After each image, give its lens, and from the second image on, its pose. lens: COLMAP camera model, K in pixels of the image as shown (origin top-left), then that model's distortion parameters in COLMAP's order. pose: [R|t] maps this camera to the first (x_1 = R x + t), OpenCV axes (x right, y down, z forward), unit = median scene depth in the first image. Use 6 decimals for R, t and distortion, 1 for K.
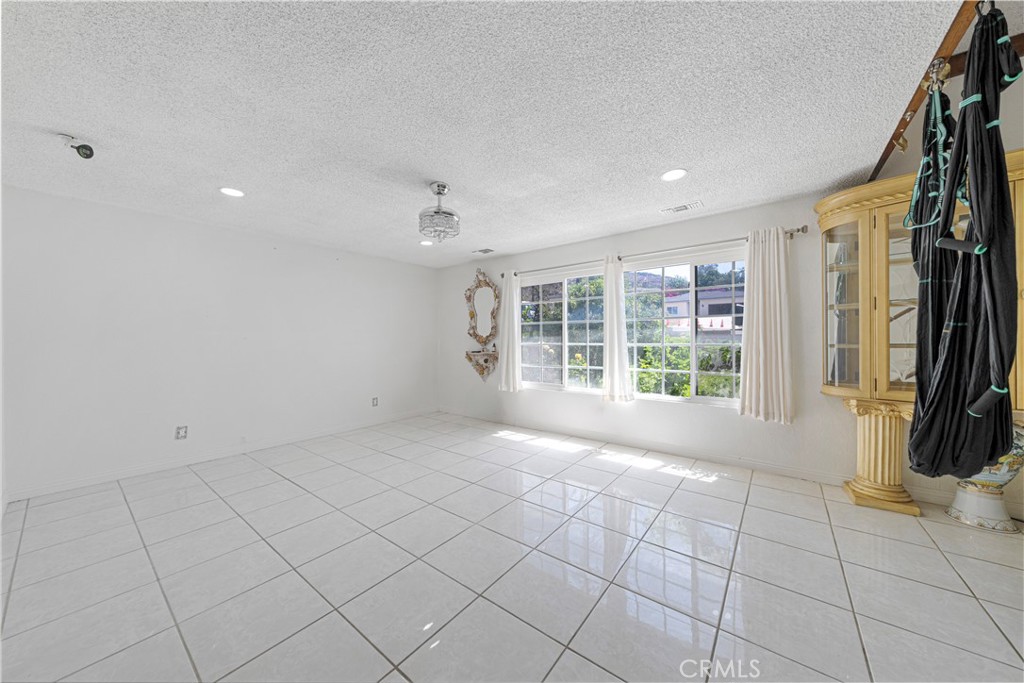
lens RADIAL K [[347.9, 0, 514.1], [0, 347.9, 341.9], [0, 0, 1]] dist [0.000575, -0.000006]
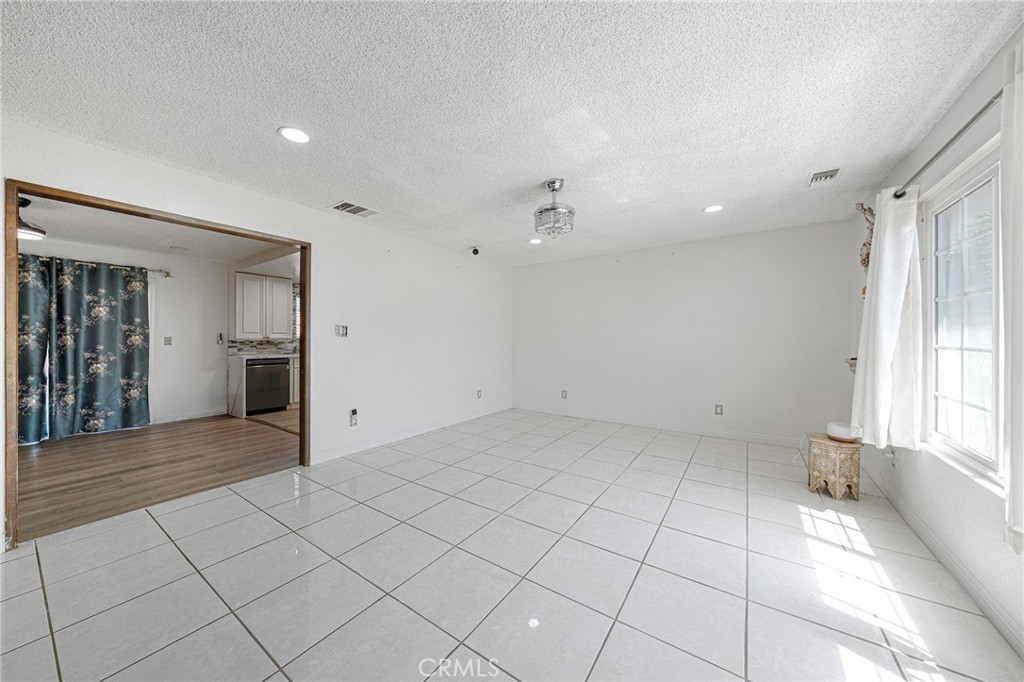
lens RADIAL K [[357.5, 0, 498.7], [0, 357.5, 335.4], [0, 0, 1]] dist [0.001626, 0.000116]
pose [[0.036625, -0.000025, -0.999329, 0.533911], [-0.006510, 0.999979, -0.000263, -0.003605], [0.999308, 0.006515, 0.036624, 0.530395]]
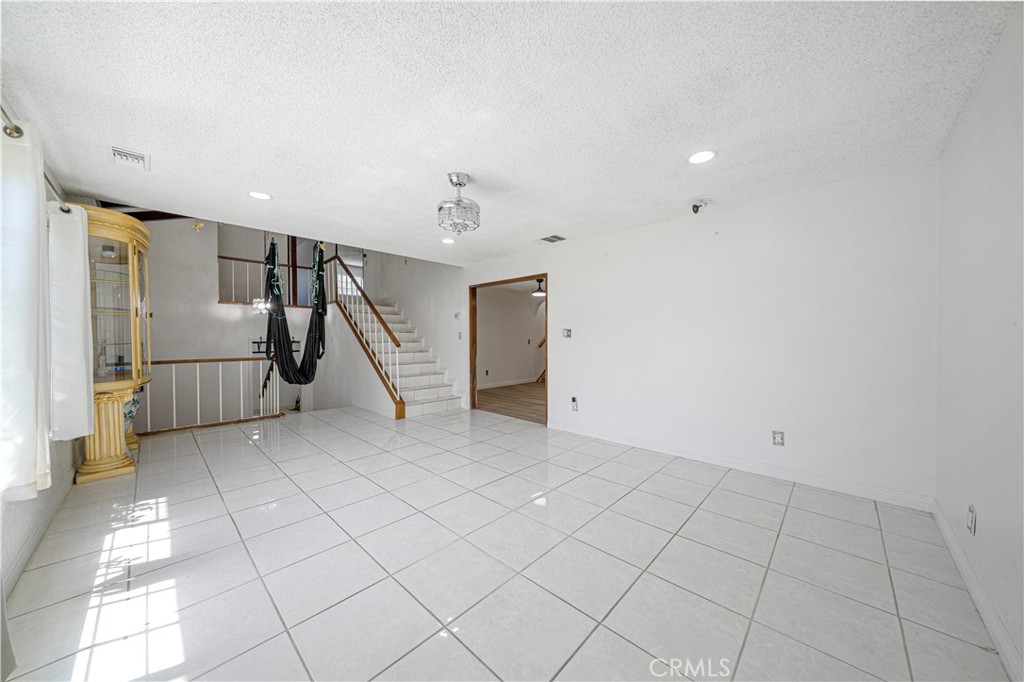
lens RADIAL K [[344.9, 0, 508.7], [0, 344.9, 343.1], [0, 0, 1]] dist [-0.000904, -0.000038]
pose [[-0.993997, 0.007075, 0.109179, -0.296641], [0.008936, 0.999823, 0.016571, -0.001247], [-0.109043, 0.017448, -0.993884, 1.272958]]
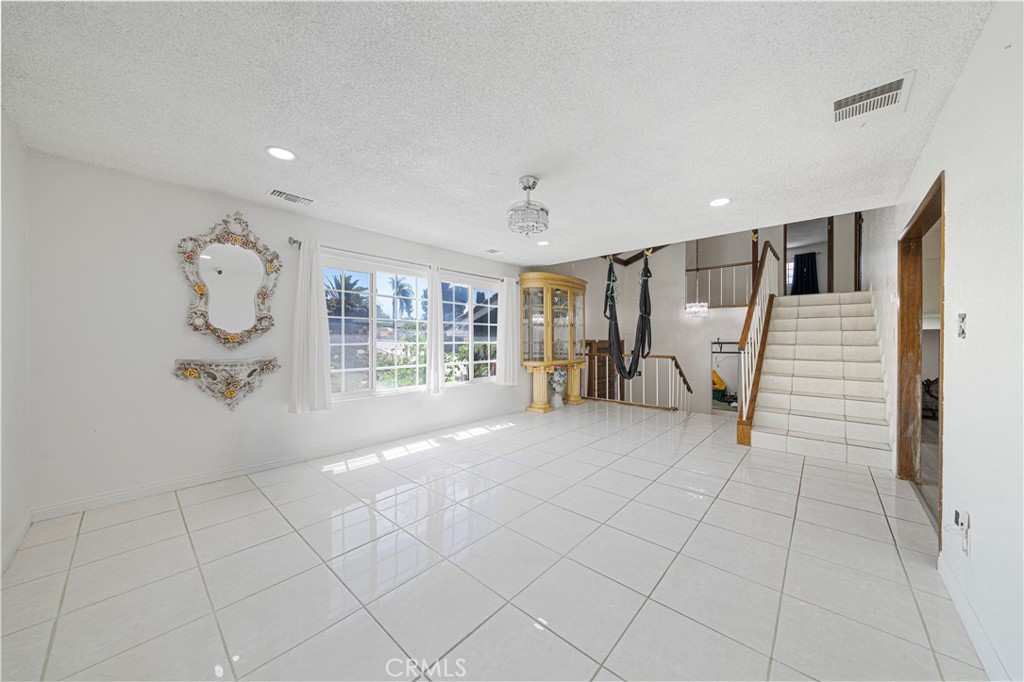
lens RADIAL K [[347.9, 0, 514.1], [0, 347.9, 341.4], [0, 0, 1]] dist [0.000575, -0.000006]
pose [[0.072431, 0.000374, 0.997373, -0.787790], [0.003684, 0.999993, -0.000642, 0.002777], [-0.997367, 0.003721, 0.072429, 0.630587]]
